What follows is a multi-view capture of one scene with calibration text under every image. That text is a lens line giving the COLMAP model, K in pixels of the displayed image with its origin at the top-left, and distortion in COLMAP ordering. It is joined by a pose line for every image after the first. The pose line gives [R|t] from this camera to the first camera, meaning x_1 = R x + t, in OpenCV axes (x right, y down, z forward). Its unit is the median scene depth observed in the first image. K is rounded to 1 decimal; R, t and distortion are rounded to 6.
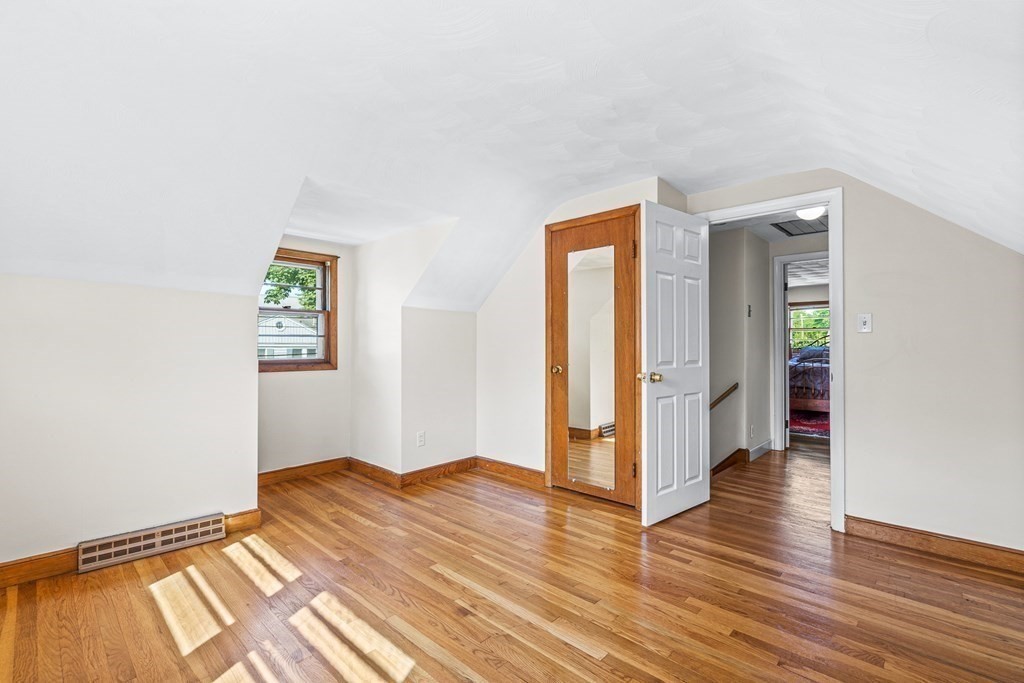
lens RADIAL K [[466.7, 0, 515.3], [0, 466.7, 340.8], [0, 0, 1]] dist [-0.003734, 0.001516]
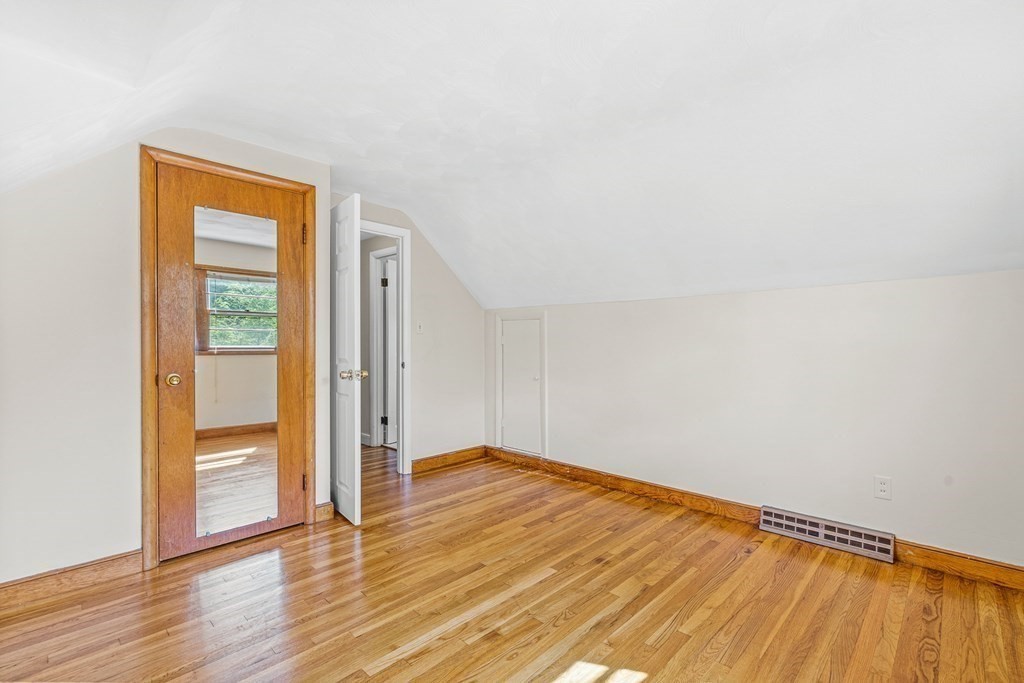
lens RADIAL K [[466.7, 0, 515.0], [0, 466.7, 345.0], [0, 0, 1]] dist [-0.003734, 0.001516]
pose [[0.009871, -0.008378, 0.999916, -0.655768], [-0.013971, 0.999866, 0.008516, 0.001431], [-0.999854, -0.014054, 0.009753, 0.613095]]
